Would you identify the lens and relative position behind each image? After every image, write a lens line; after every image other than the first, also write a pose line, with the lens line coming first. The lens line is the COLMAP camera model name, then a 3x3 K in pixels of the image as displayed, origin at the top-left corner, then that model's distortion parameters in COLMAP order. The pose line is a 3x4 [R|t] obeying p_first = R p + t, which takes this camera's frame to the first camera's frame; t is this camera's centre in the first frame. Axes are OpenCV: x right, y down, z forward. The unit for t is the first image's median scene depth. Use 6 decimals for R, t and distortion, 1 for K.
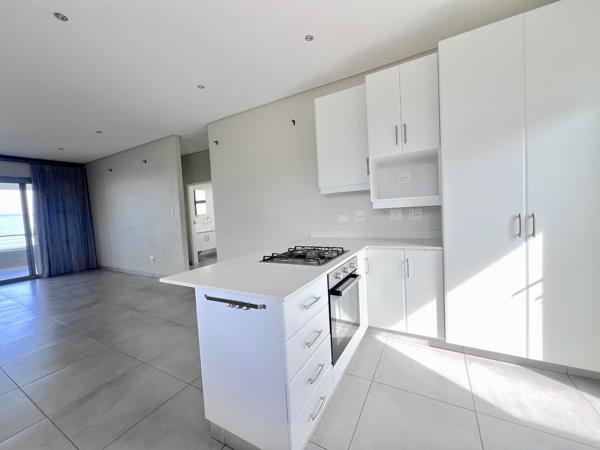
lens RADIAL K [[241.3, 0, 300.0], [0, 241.3, 225.0], [0, 0, 1]] dist [0.000118, 0.000039]
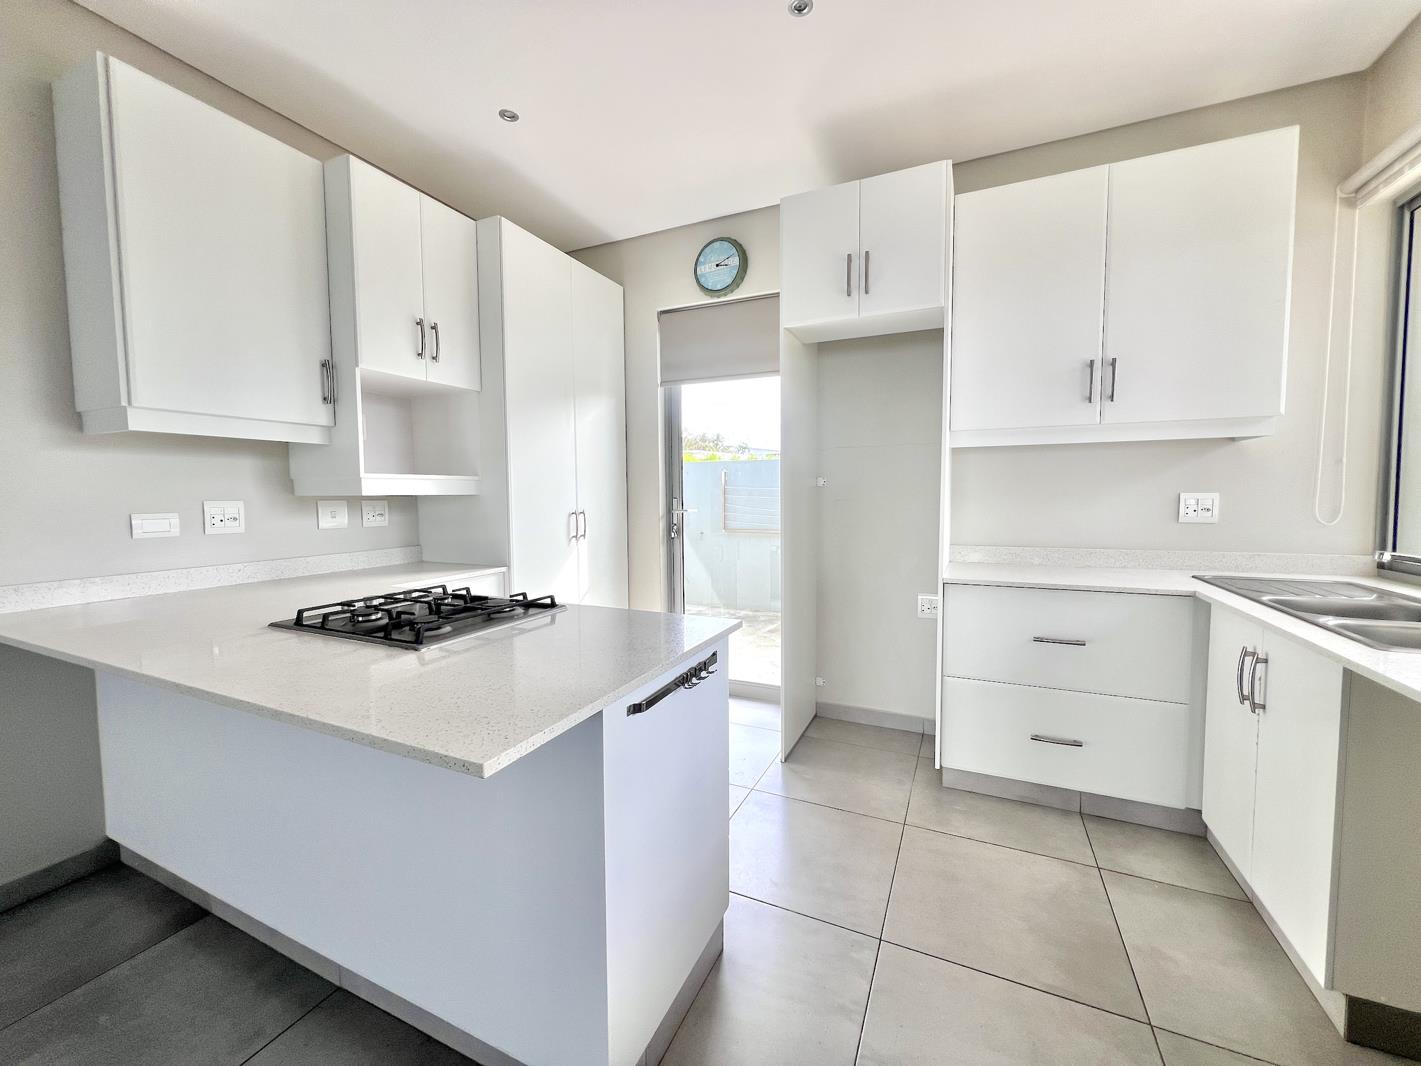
lens RADIAL K [[571.6, 0, 710.5], [0, 571.6, 533.0], [0, 0, 1]] dist [0.000118, 0.000039]
pose [[-0.076379, -0.012825, 0.996996, -0.679682], [0.069708, 0.997402, 0.018171, 0.017544], [-0.994639, 0.070887, -0.075286, 0.516265]]
